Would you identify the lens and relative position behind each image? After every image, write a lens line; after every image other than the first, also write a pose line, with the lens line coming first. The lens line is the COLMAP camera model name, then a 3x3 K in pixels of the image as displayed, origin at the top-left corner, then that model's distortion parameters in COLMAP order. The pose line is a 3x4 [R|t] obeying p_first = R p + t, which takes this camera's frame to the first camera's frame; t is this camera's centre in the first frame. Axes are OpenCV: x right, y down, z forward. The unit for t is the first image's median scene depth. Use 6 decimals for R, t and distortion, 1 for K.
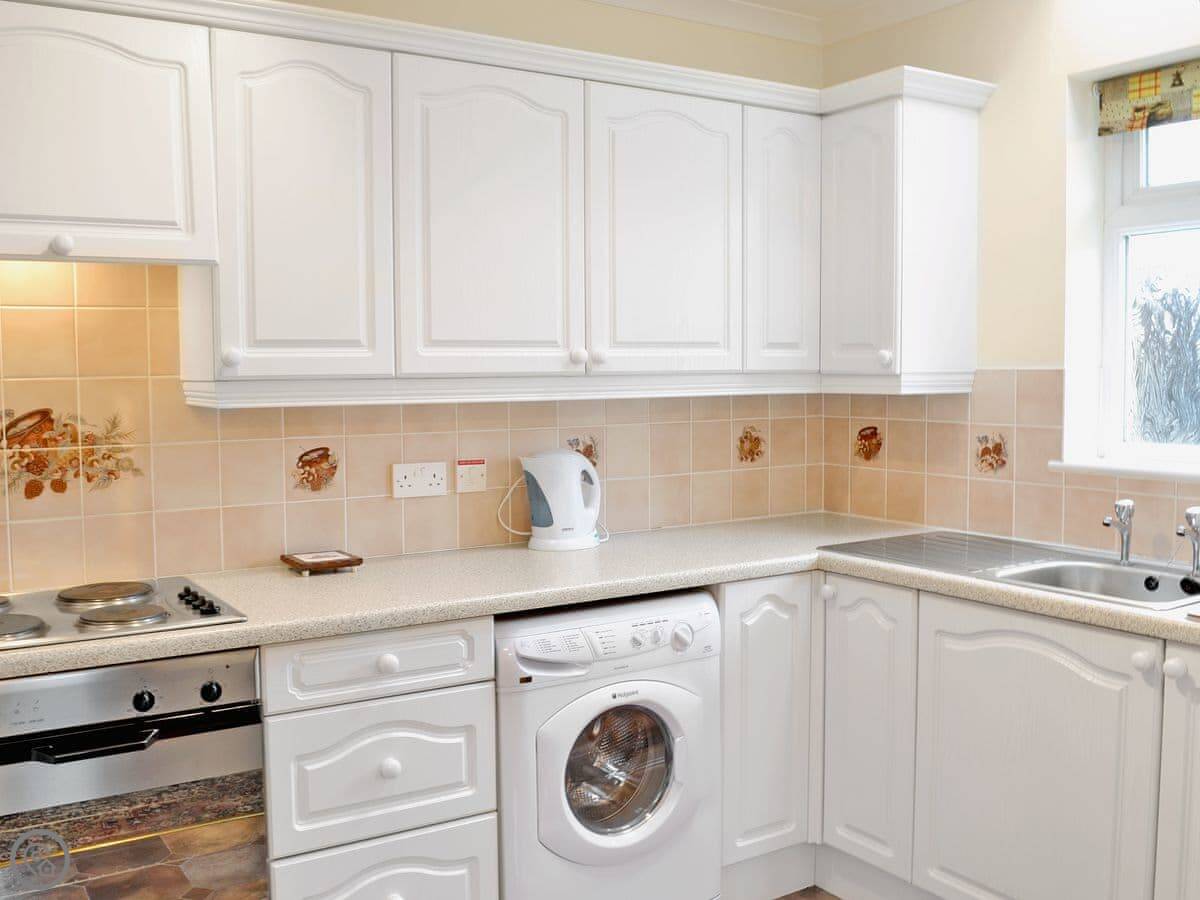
lens RADIAL K [[1152.0, 0, 599.4], [0, 1152.0, 449.4], [0, 0, 1]] dist [-0.063899, 0.000000]
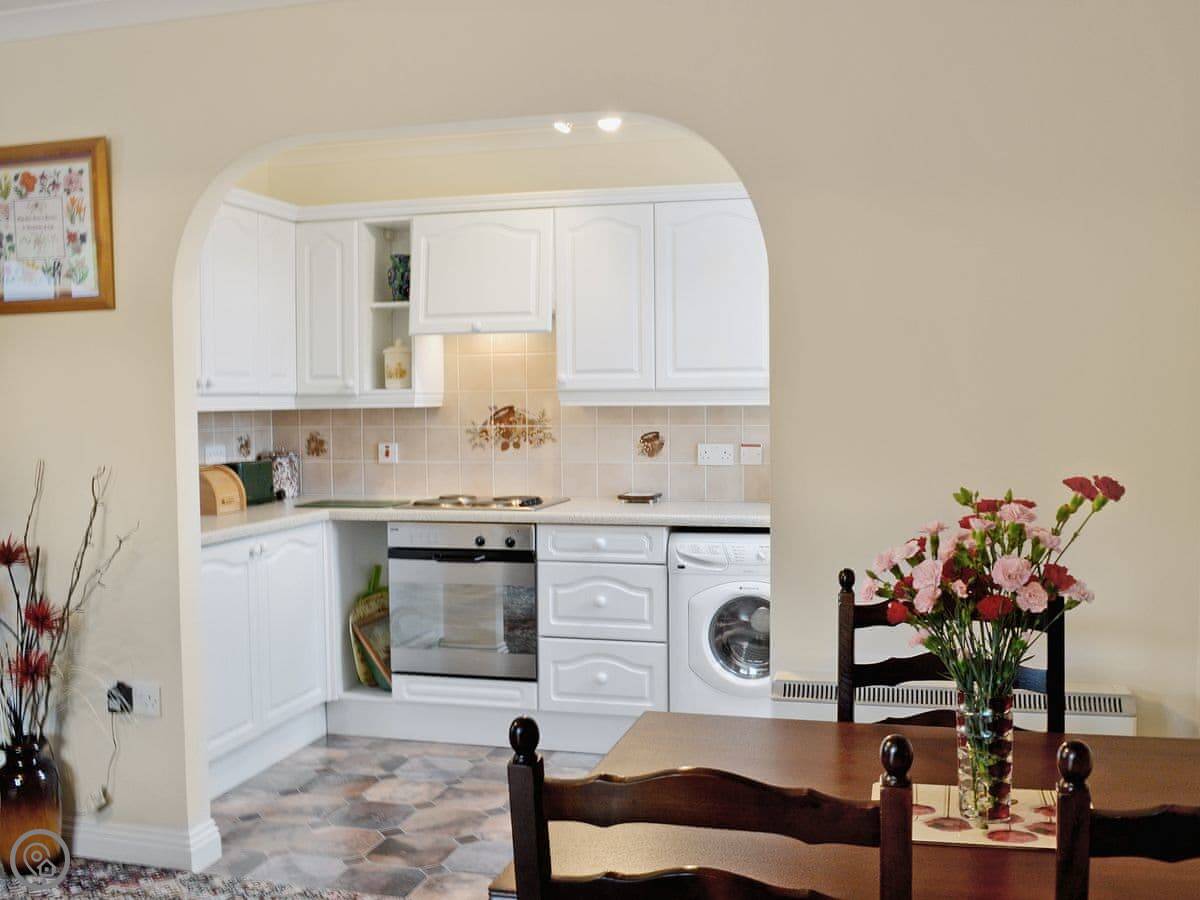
lens RADIAL K [[1152.0, 0, 600.3], [0, 1152.0, 450.6], [0, 0, 1]] dist [-0.063899, 0.000000]
pose [[0.685570, 0.034785, -0.727175, 1.070609], [-0.047928, 0.998847, 0.002595, 0.029464], [0.726427, 0.033073, 0.686447, -0.257585]]
